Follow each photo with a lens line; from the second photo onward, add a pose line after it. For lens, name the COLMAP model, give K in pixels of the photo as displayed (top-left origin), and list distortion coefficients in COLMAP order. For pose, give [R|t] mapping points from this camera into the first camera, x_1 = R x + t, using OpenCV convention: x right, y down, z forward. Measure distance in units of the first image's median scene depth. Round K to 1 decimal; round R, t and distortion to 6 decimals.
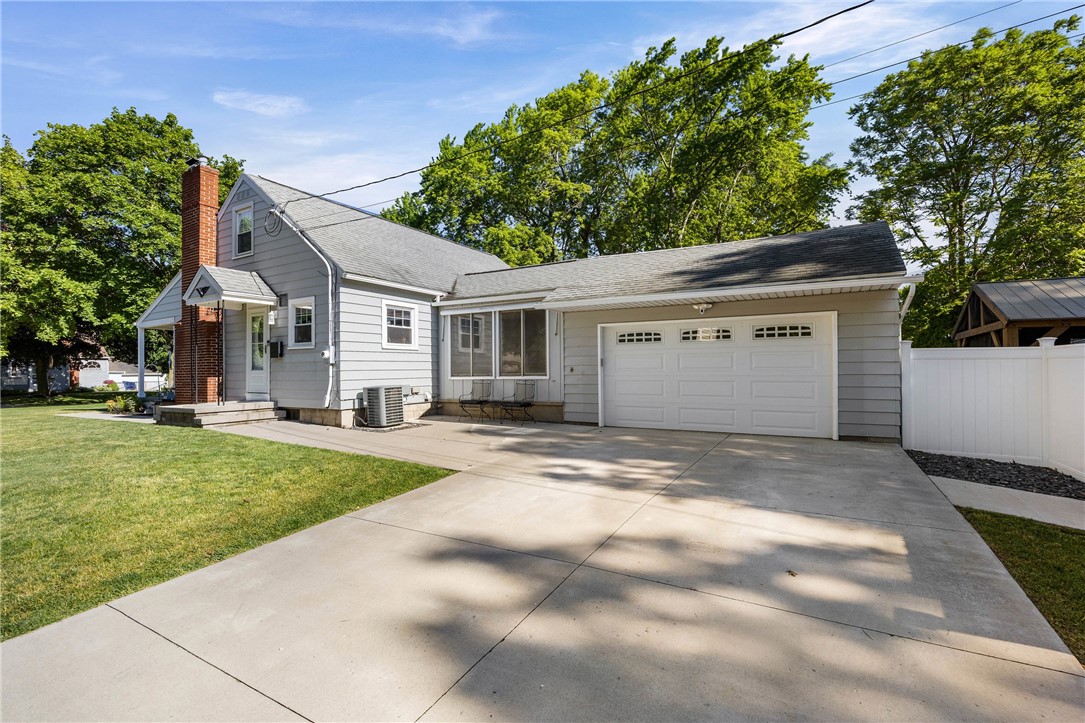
lens RADIAL K [[472.8, 0, 542.5], [0, 472.8, 361.5], [0, 0, 1]] dist [-0.025623, 0.000168]
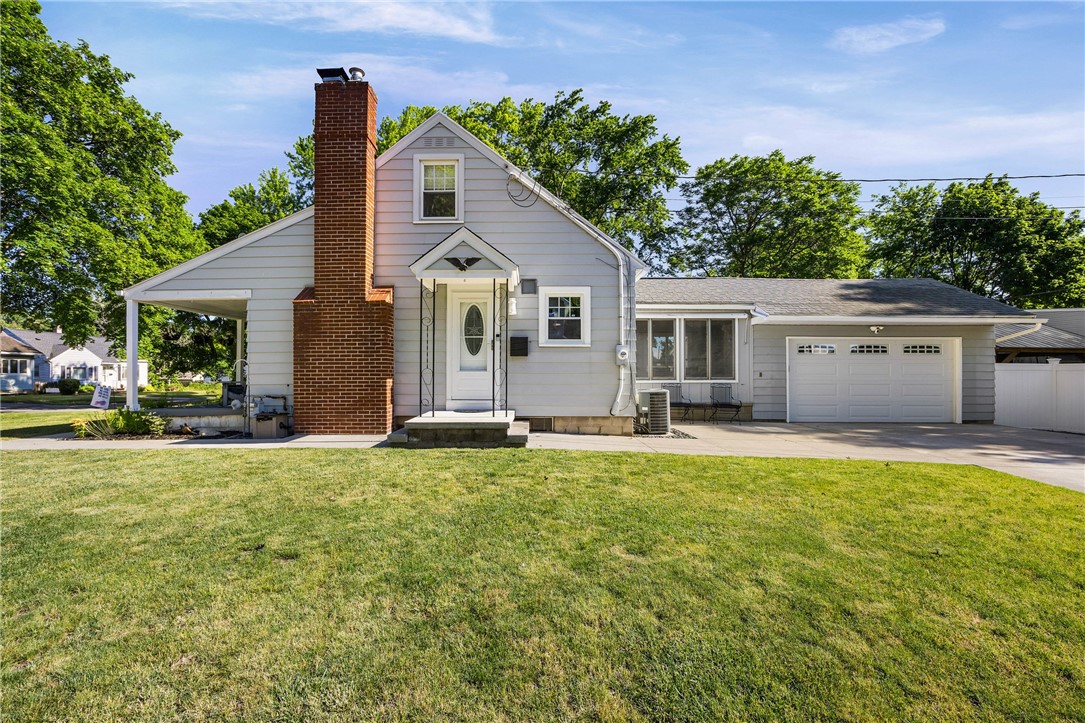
lens RADIAL K [[435.4, 0, 524.6], [0, 435.4, 368.8], [0, 0, 1]] dist [-0.001985, -0.000298]
pose [[0.876690, 0.018302, 0.480707, -0.954956], [-0.016185, 0.999832, -0.008550, 0.021356], [-0.480783, -0.000285, 0.876839, 0.344136]]
